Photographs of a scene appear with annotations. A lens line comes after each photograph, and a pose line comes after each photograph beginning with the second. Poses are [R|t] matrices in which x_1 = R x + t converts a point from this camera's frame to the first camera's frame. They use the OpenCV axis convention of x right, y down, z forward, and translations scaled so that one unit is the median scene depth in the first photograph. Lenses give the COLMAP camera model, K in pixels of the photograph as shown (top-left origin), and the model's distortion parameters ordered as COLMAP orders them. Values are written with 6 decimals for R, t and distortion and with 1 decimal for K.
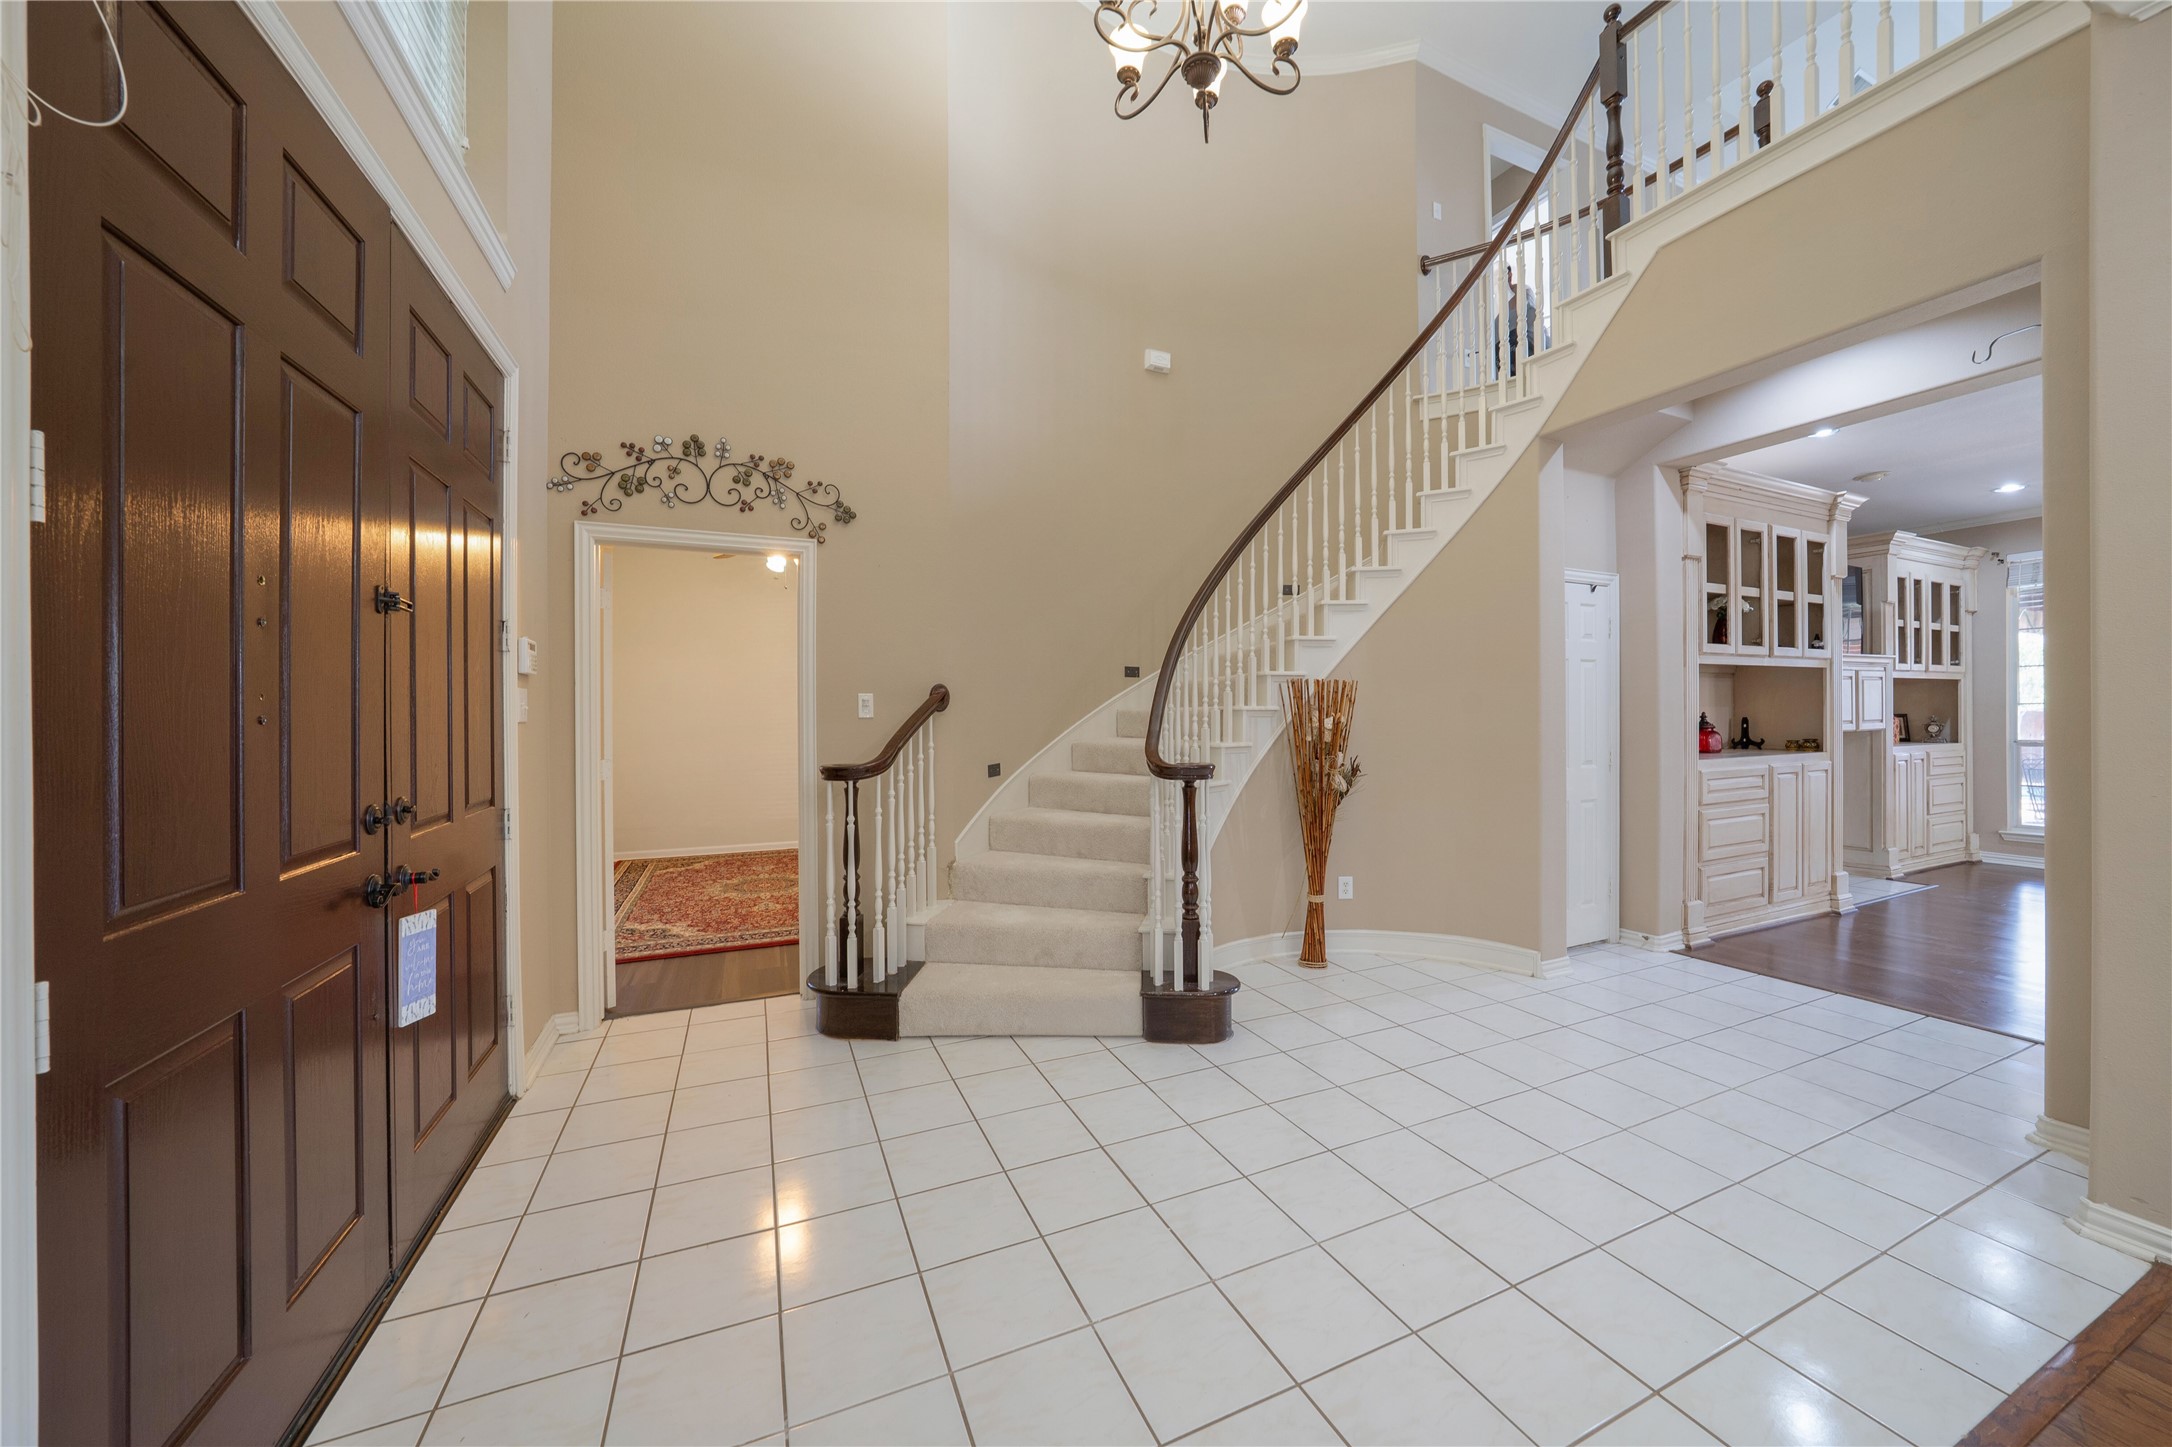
lens RADIAL K [[760.7, 0, 1086.6], [0, 760.7, 717.2], [0, 0, 1]] dist [-0.030964, 0.006429]
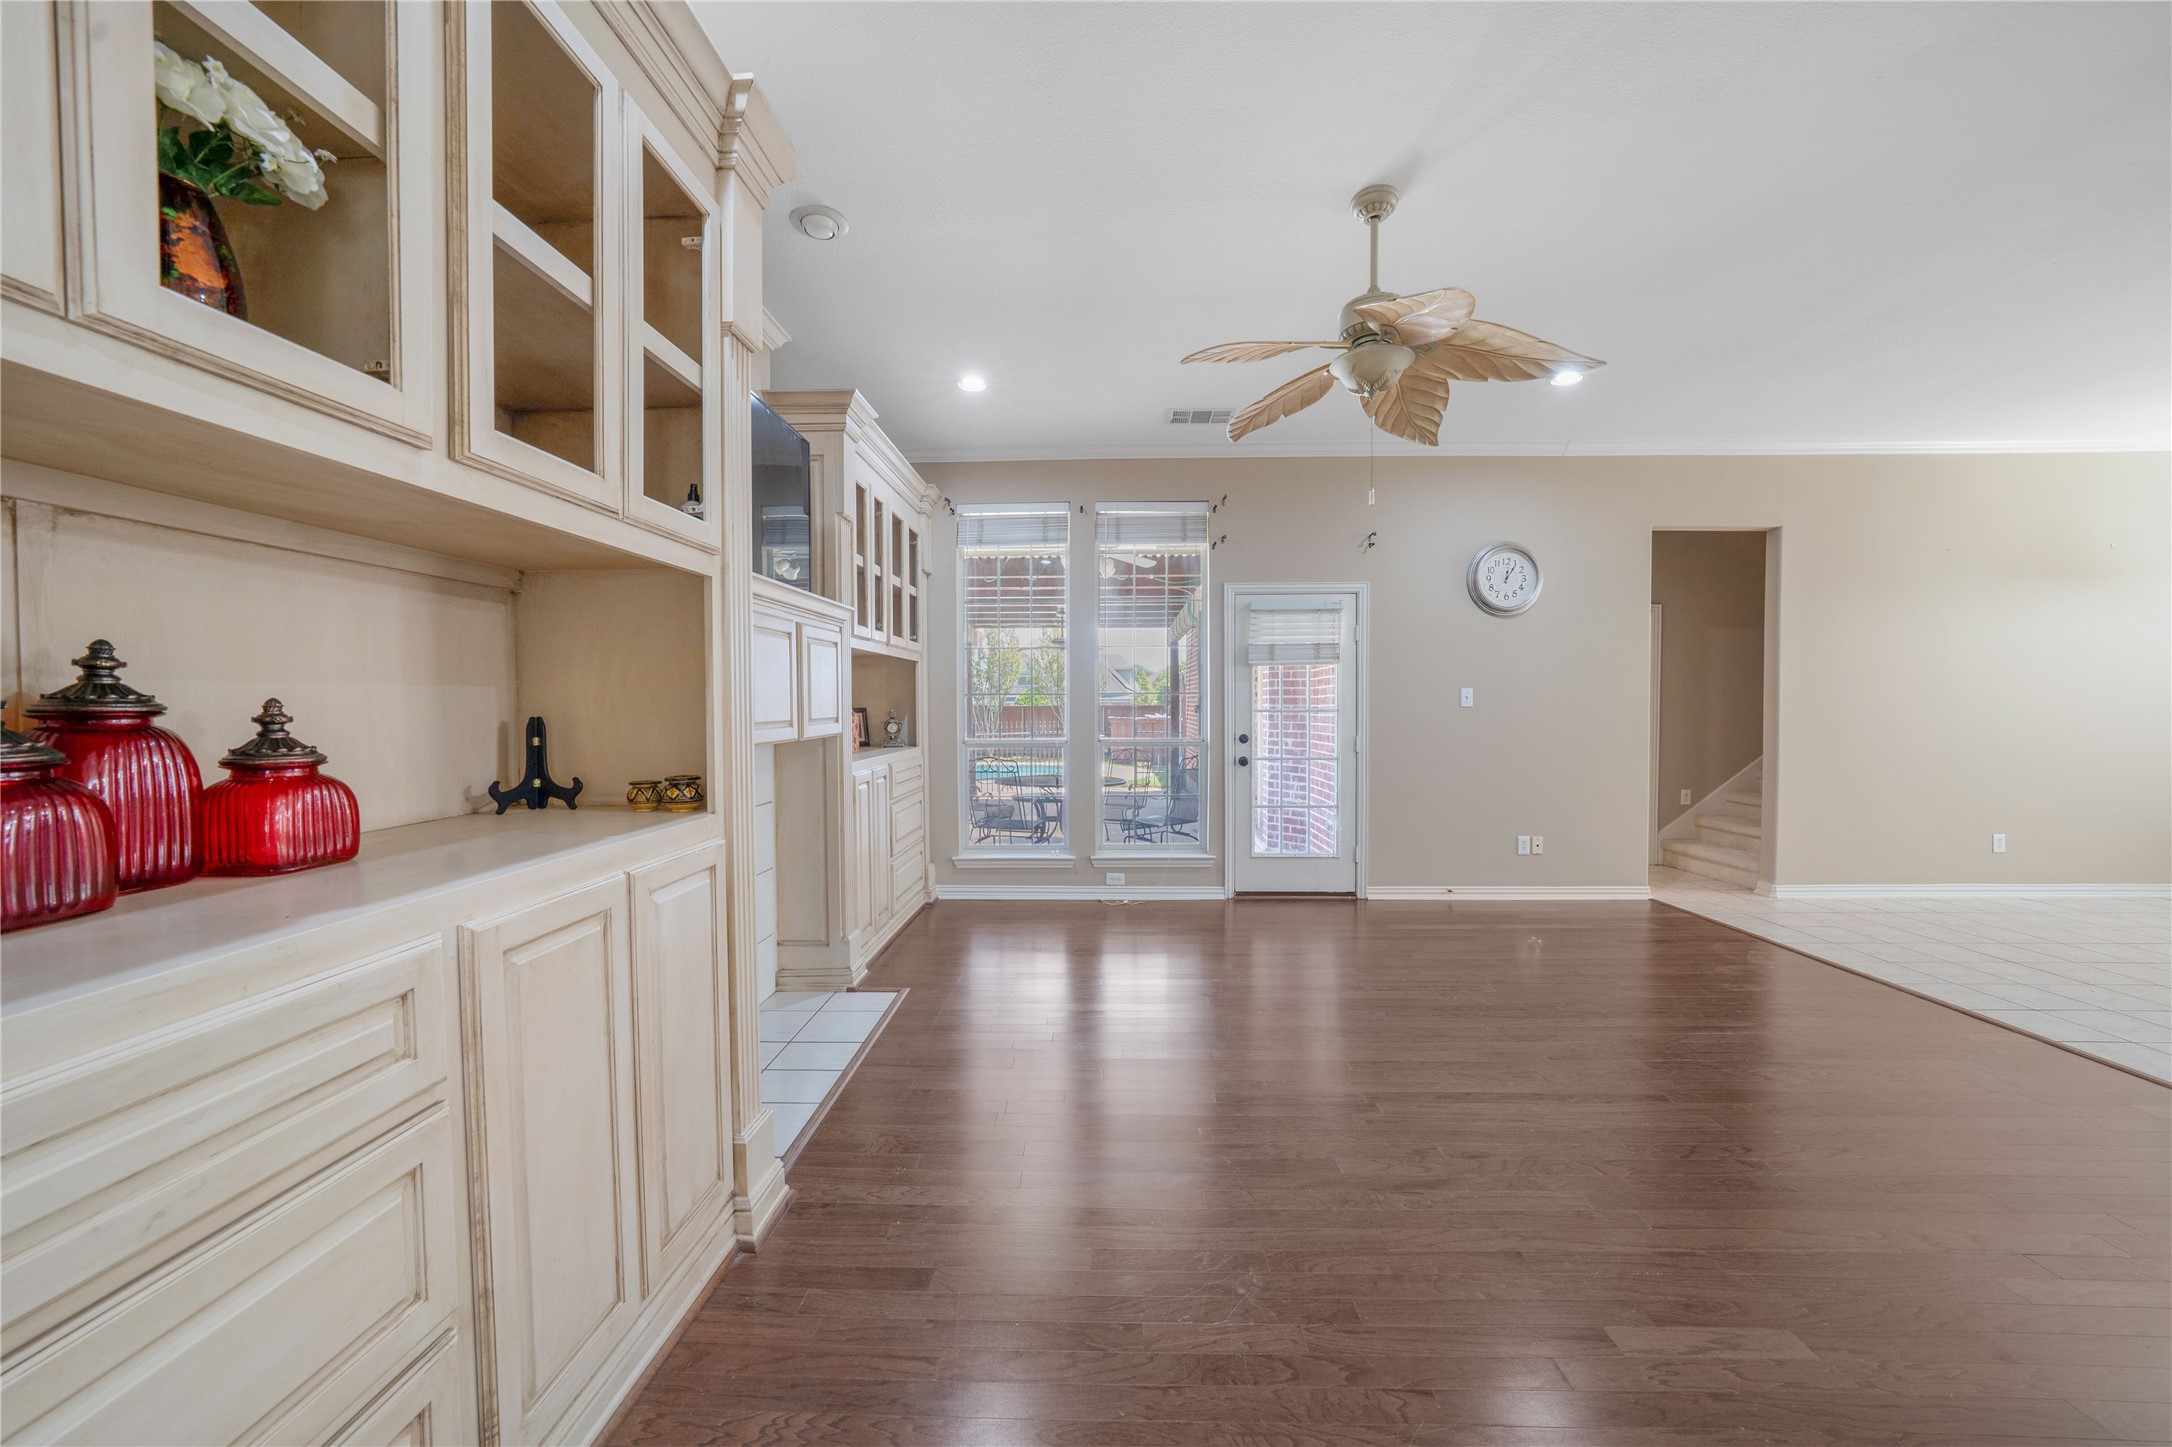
lens RADIAL K [[760.7, 0, 1086.6], [0, 760.7, 717.2], [0, 0, 1]] dist [-0.030964, 0.006429]
pose [[0.429333, -0.011327, 0.903075, 0.647798], [0.005496, 0.999936, 0.009929, -0.001826], [-0.903129, 0.000700, 0.429368, 0.591994]]
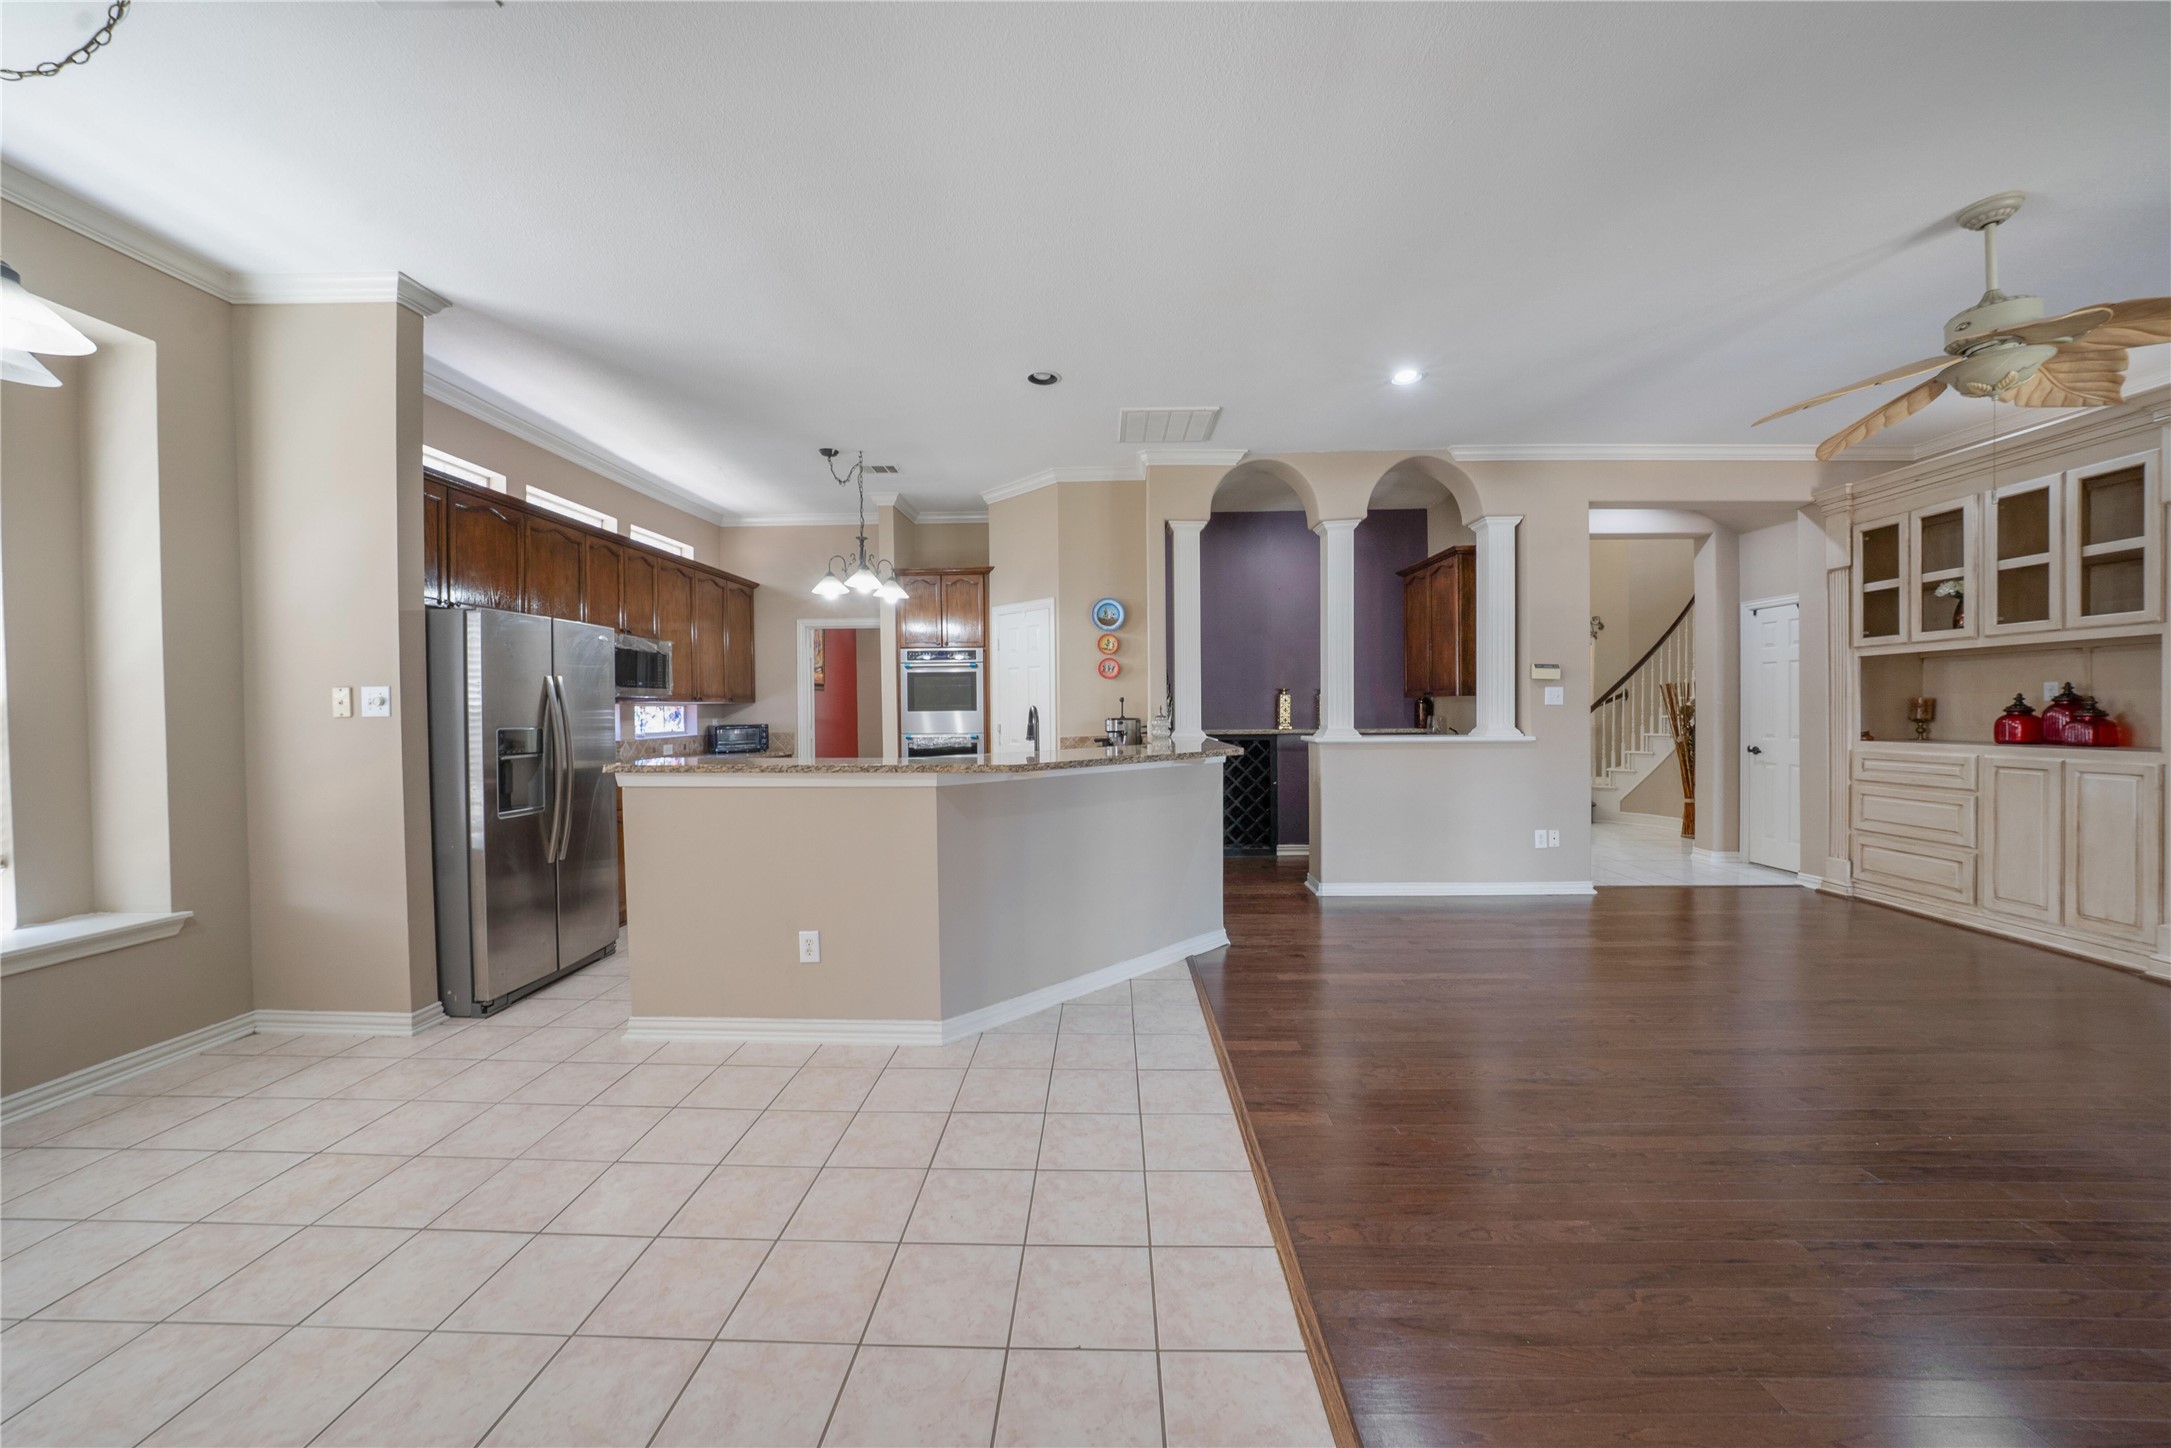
lens RADIAL K [[768.6, 0, 1088.1], [0, 768.6, 718.7], [0, 0, 1]] dist [-0.032078, 0.007107]
pose [[-0.423254, 0.019250, -0.905806, 1.799965], [0.005539, 0.999811, 0.018660, -0.003808], [0.905994, 0.002881, -0.423281, 0.320667]]
